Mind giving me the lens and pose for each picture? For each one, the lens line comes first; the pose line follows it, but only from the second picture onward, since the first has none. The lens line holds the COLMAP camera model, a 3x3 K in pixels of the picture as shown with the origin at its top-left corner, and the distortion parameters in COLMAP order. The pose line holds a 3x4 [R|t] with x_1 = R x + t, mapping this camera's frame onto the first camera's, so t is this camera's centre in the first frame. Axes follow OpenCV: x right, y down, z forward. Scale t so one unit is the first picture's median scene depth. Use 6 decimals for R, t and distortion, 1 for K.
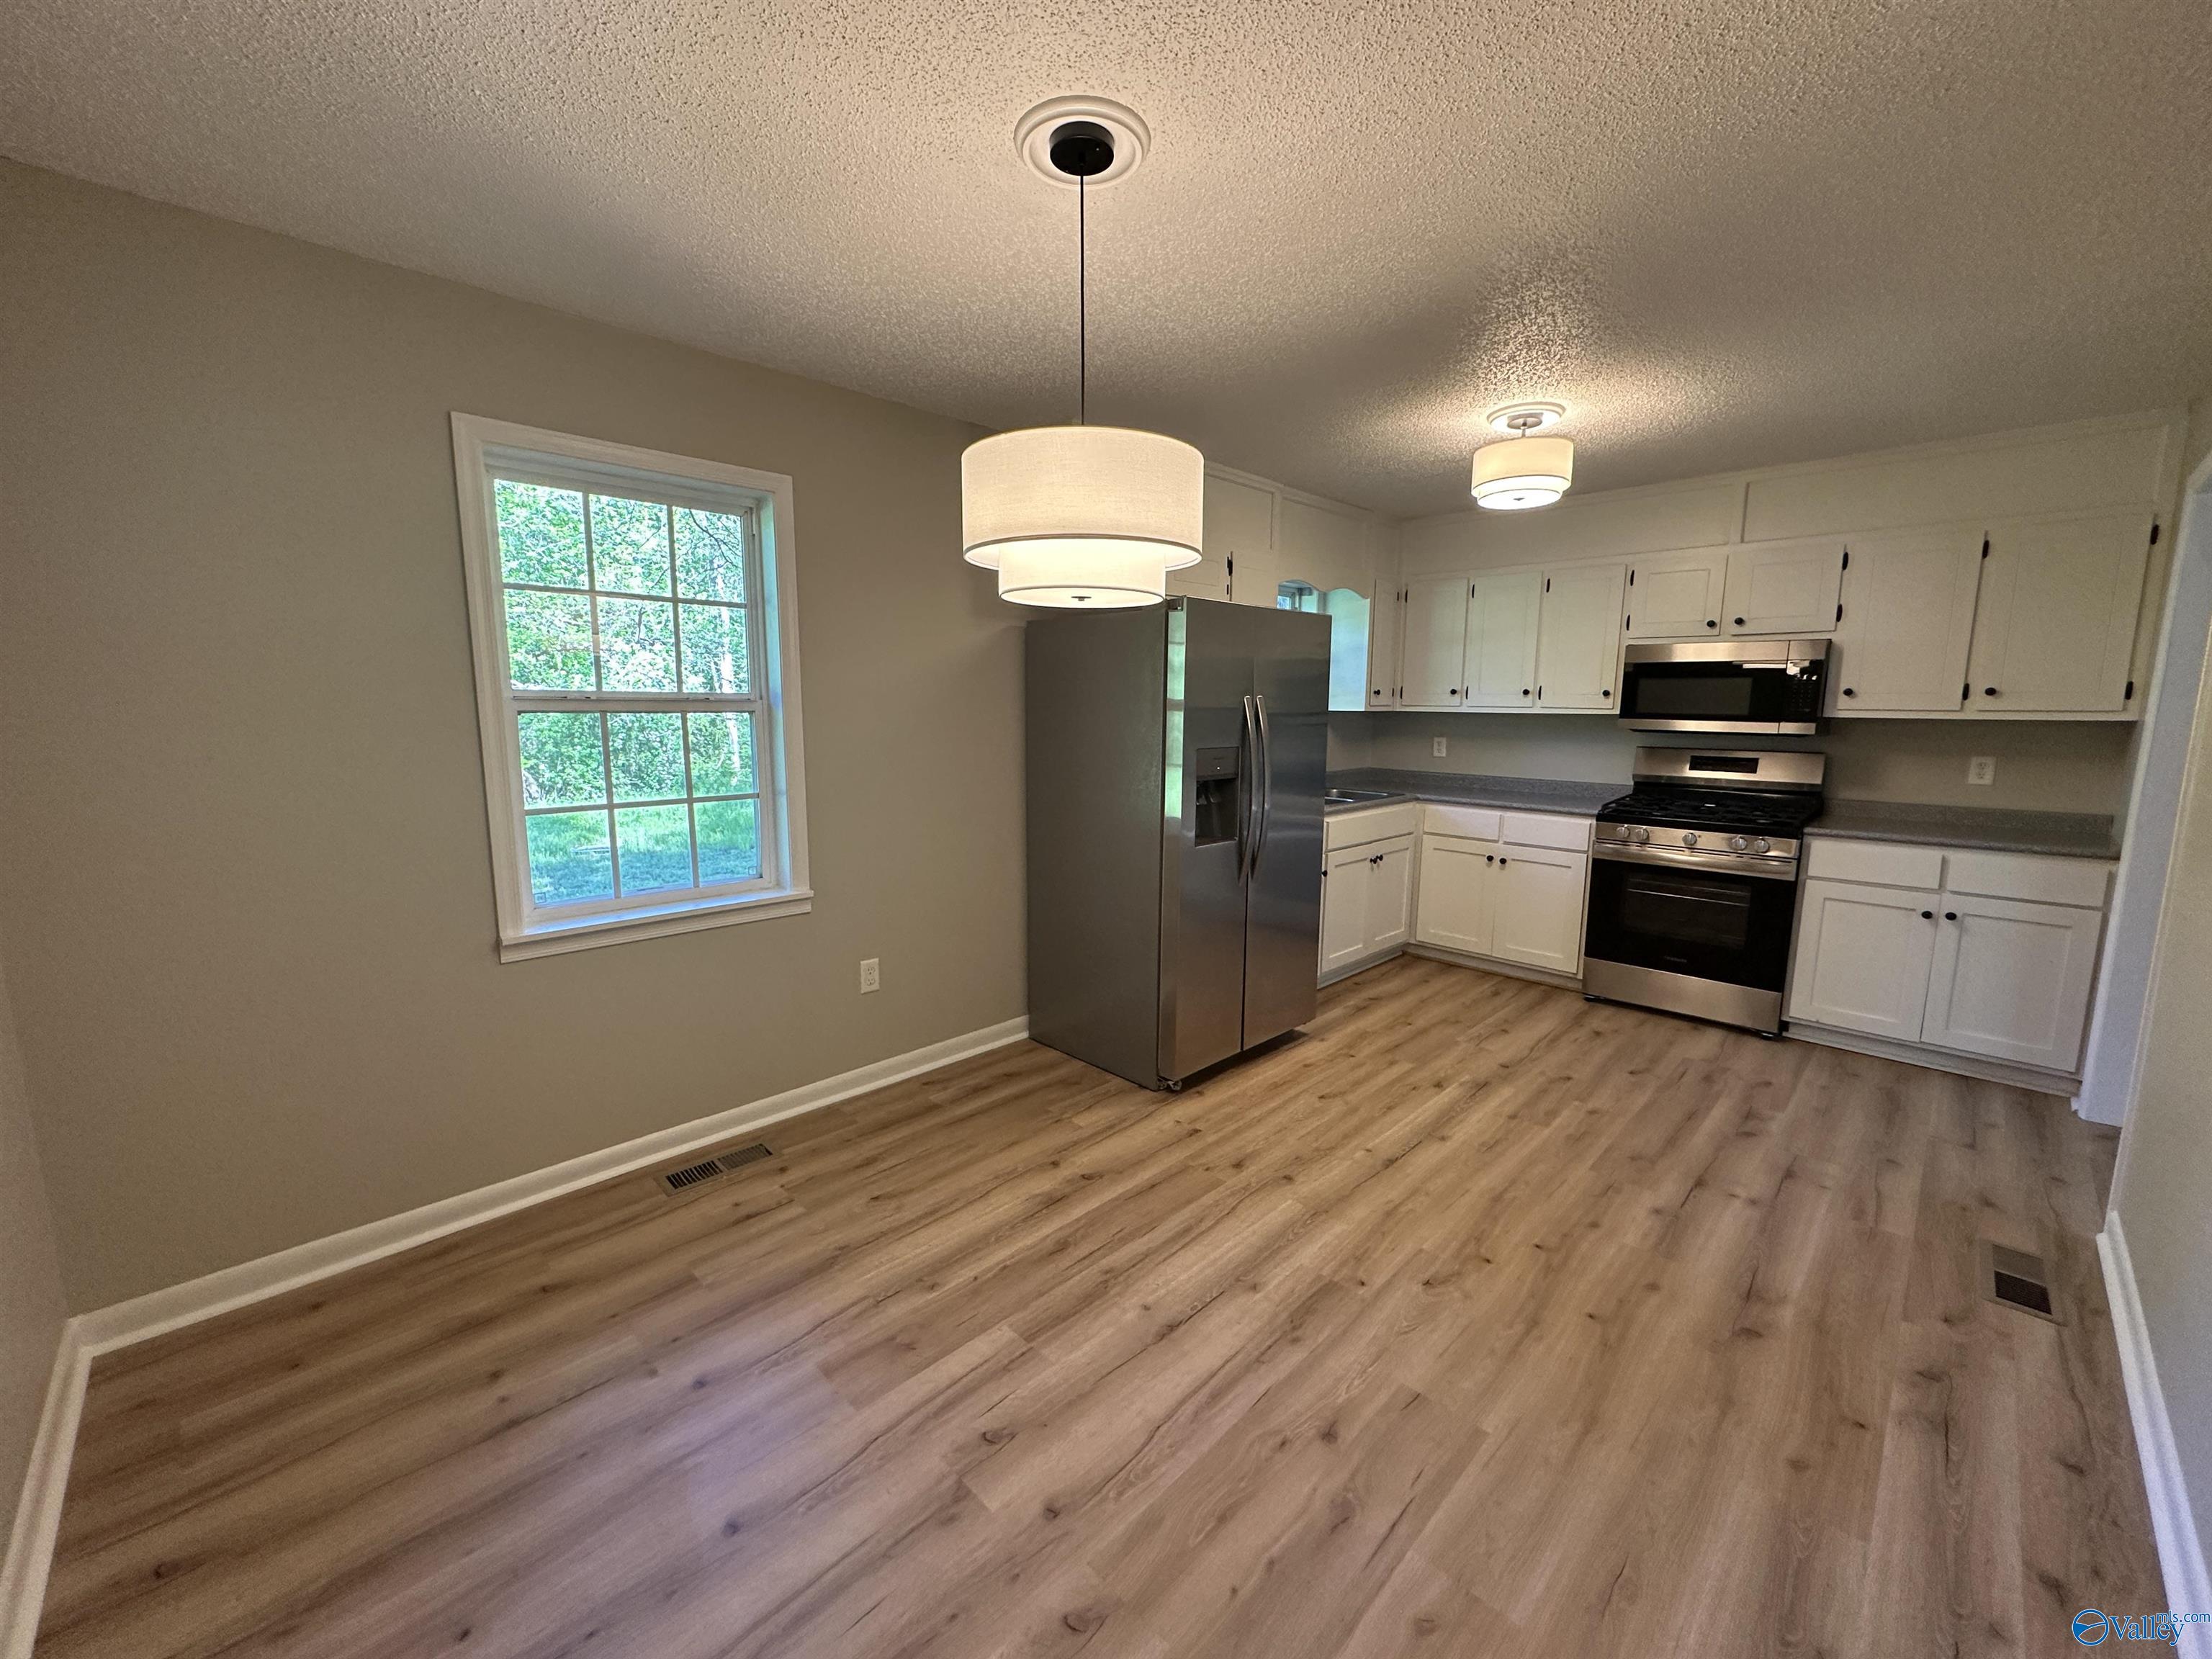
lens RADIAL K [[881.3, 0, 1104.6], [0, 881.3, 830.0], [0, 0, 1]] dist [-0.003616, 0.000104]
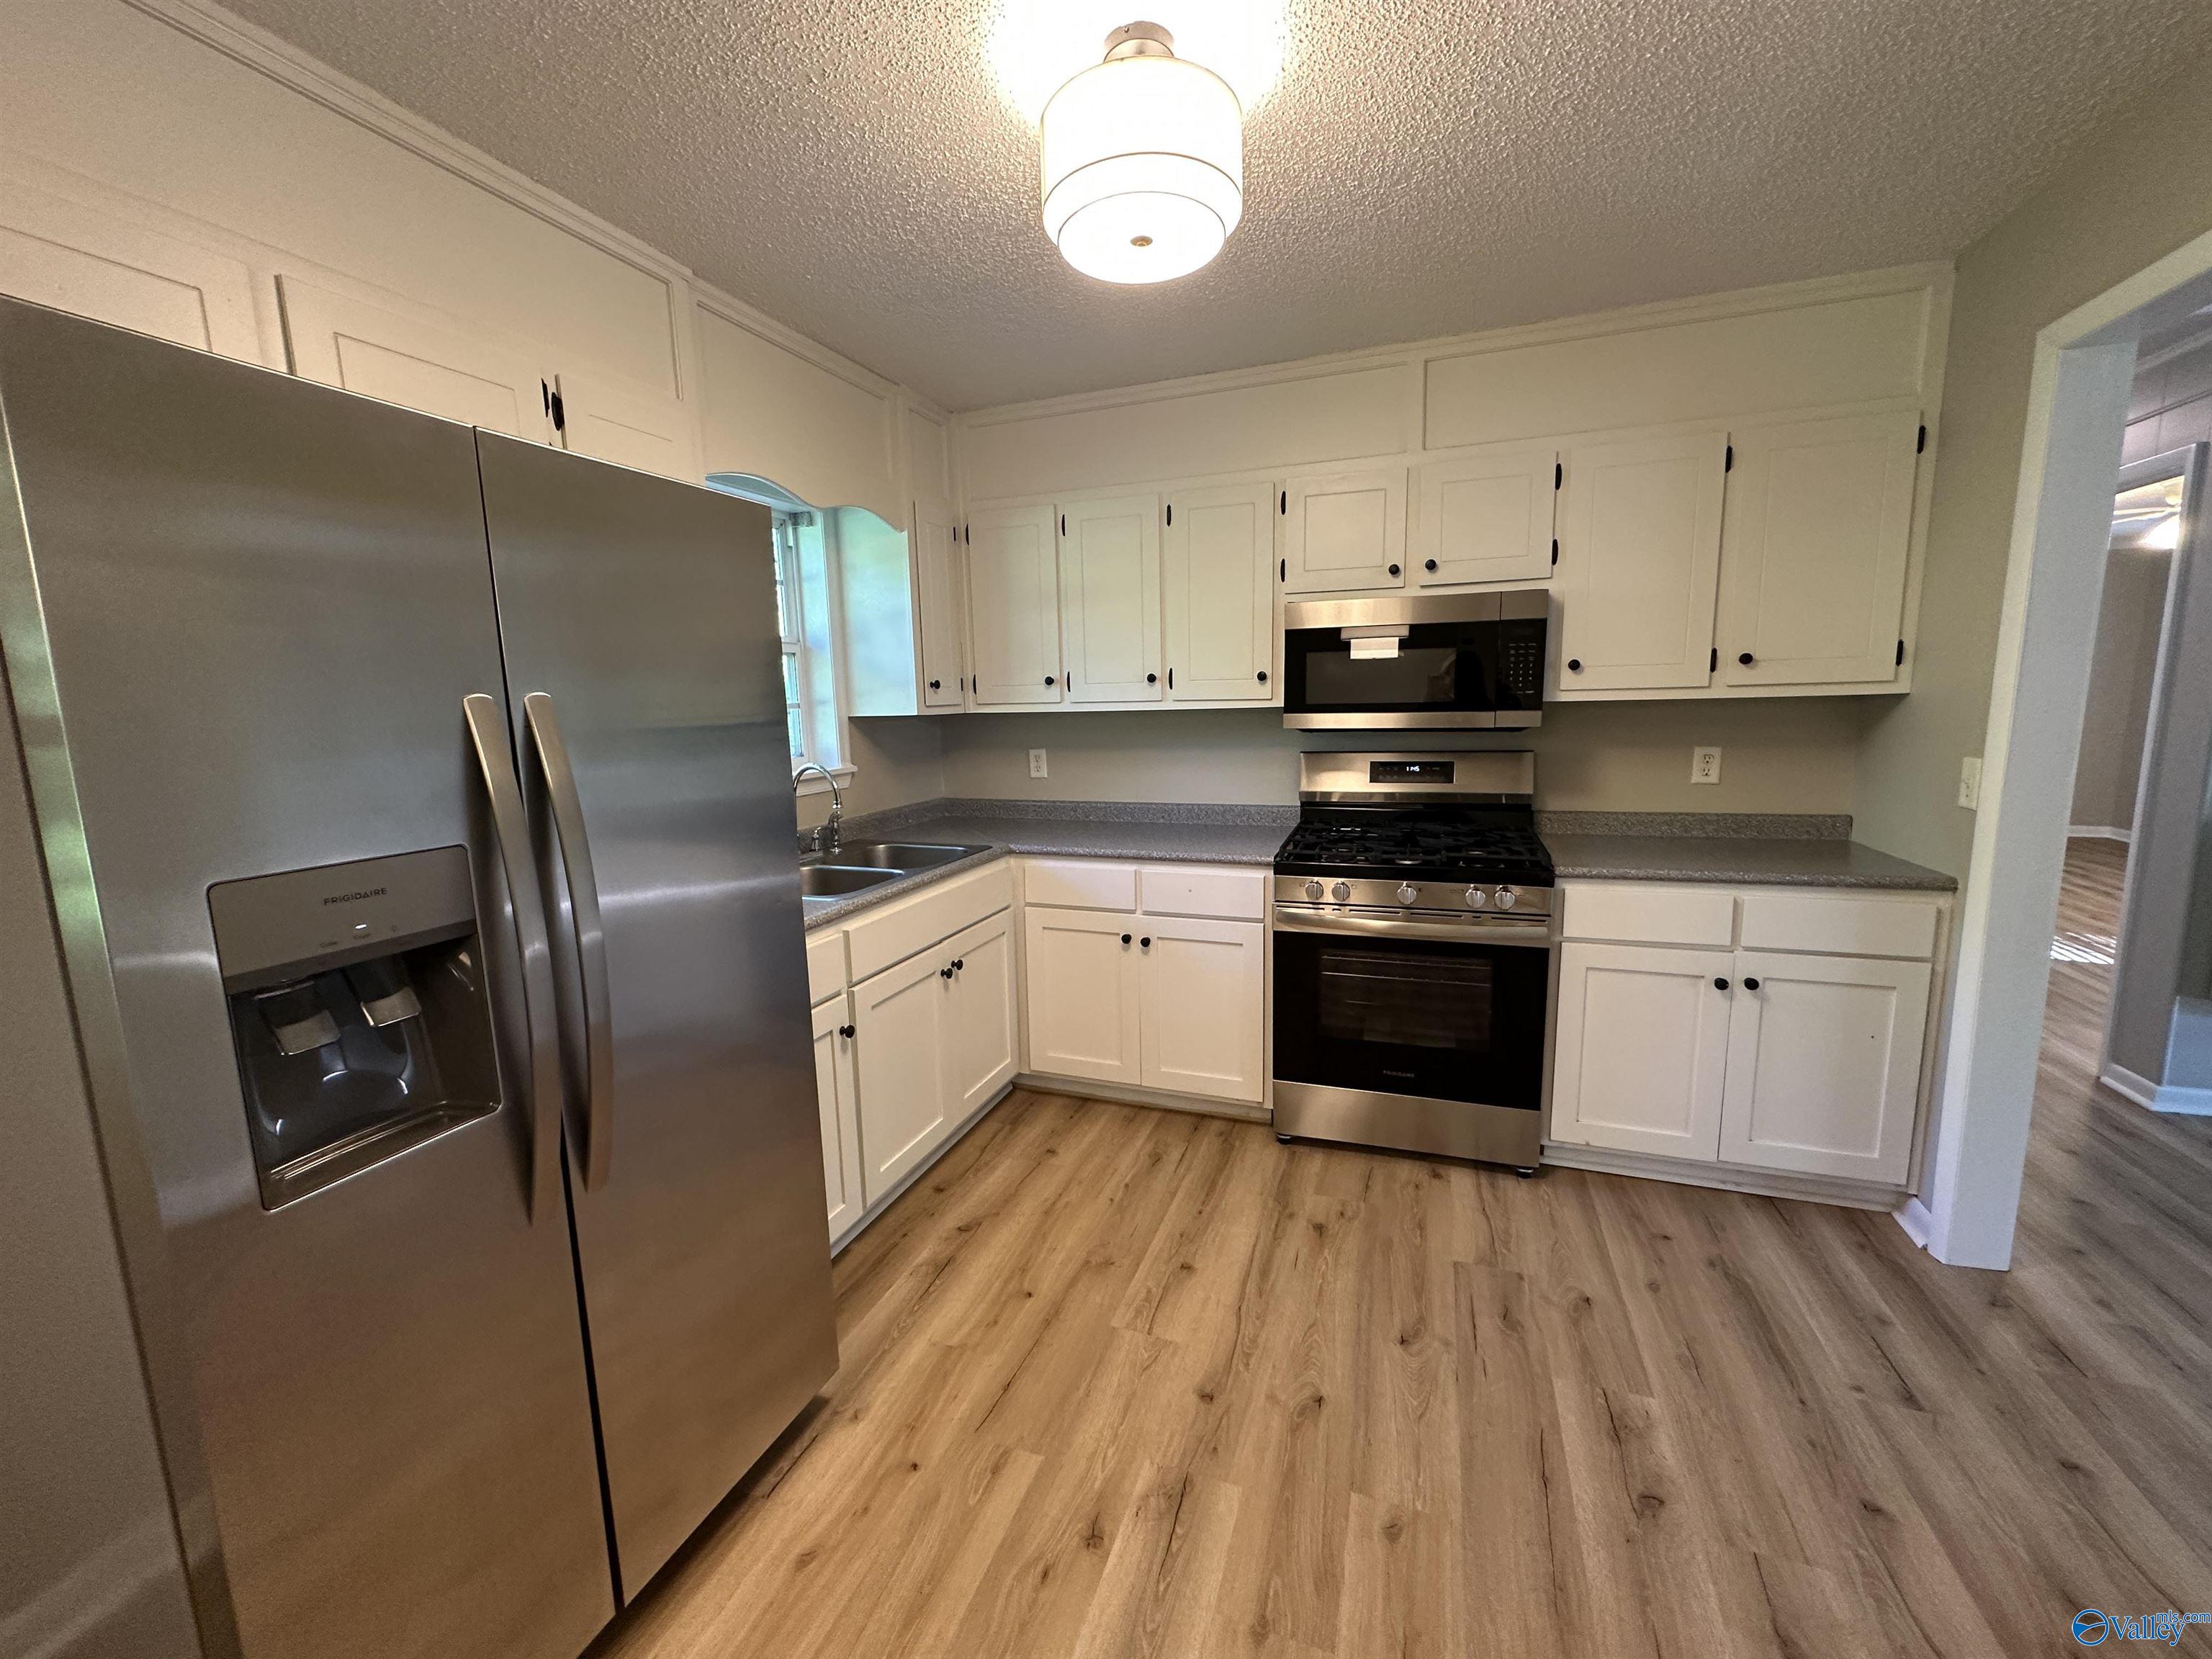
lens RADIAL K [[881.3, 0, 1104.6], [0, 881.3, 830.0], [0, 0, 1]] dist [-0.003616, 0.000104]
pose [[0.908267, -0.090717, 0.408438, 0.220556], [0.091172, 0.995665, 0.018400, -0.077573], [-0.408337, 0.020526, 0.912600, 0.548580]]
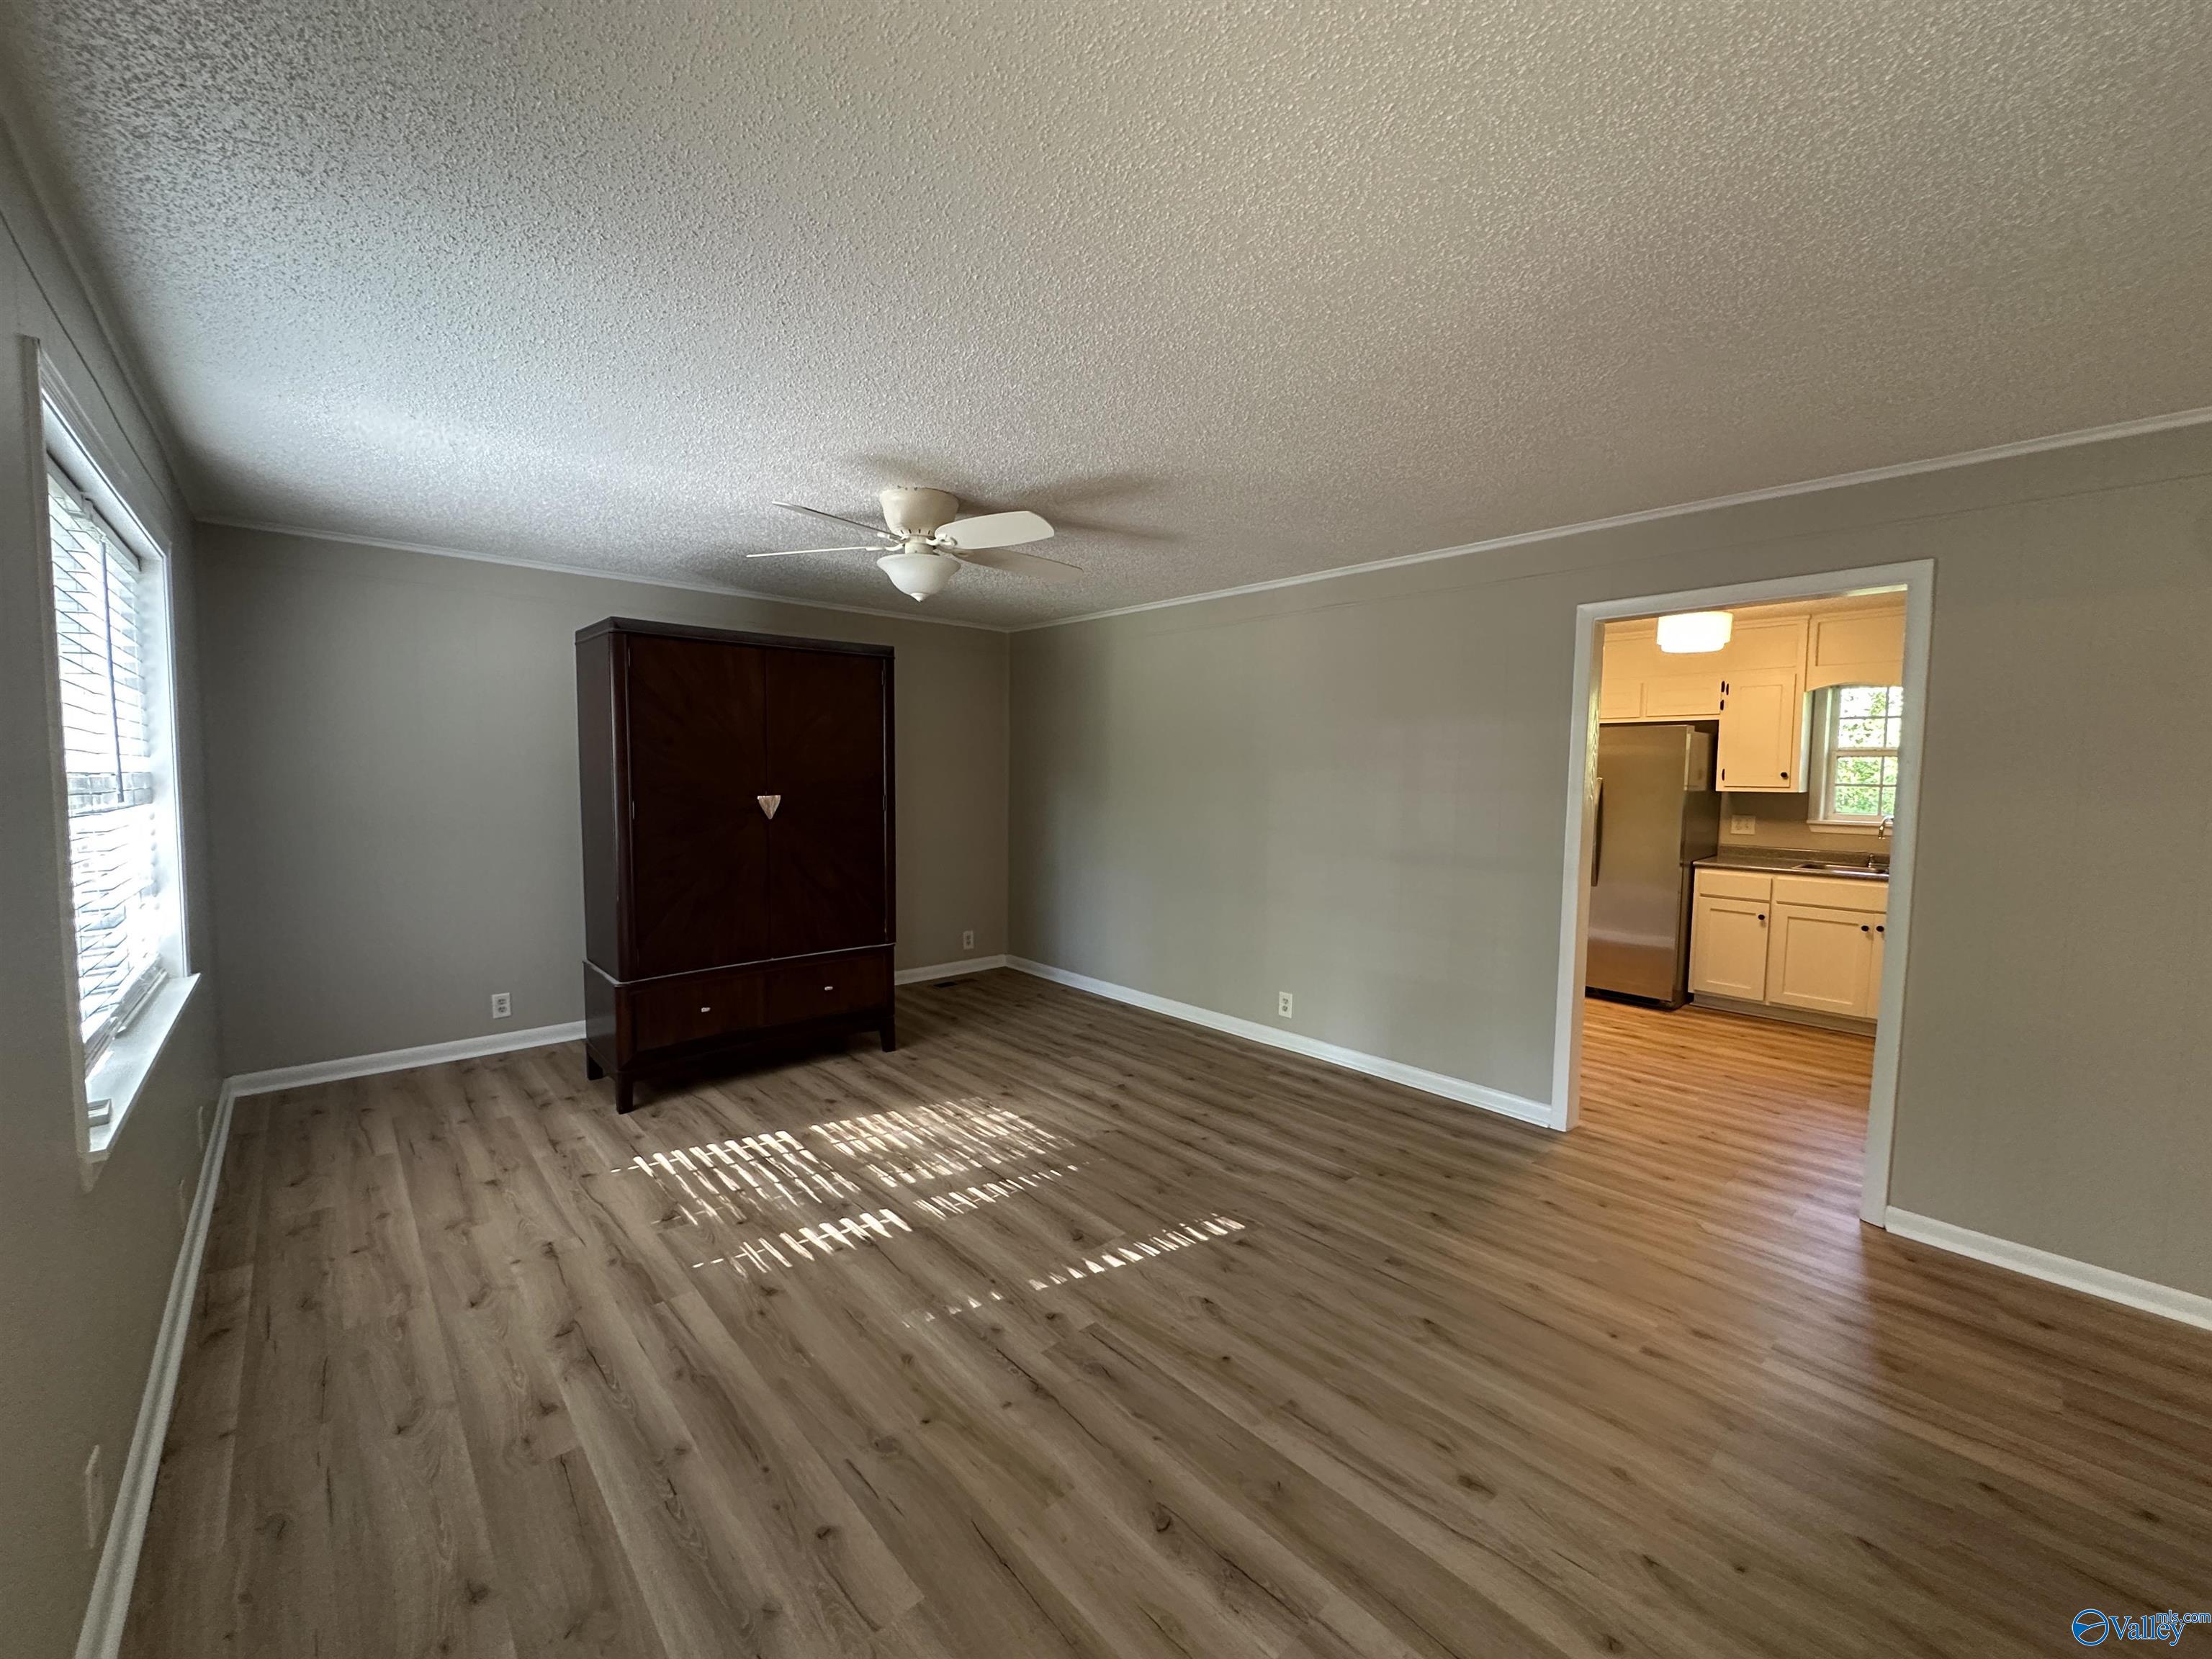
lens RADIAL K [[881.3, 0, 1104.6], [0, 881.3, 830.0], [0, 0, 1]] dist [-0.003616, 0.000104]
pose [[-0.052562, 0.066659, -0.996390, 1.853729], [-0.153922, 0.985305, 0.074037, -0.027118], [0.986684, 0.157258, -0.041530, 0.113279]]
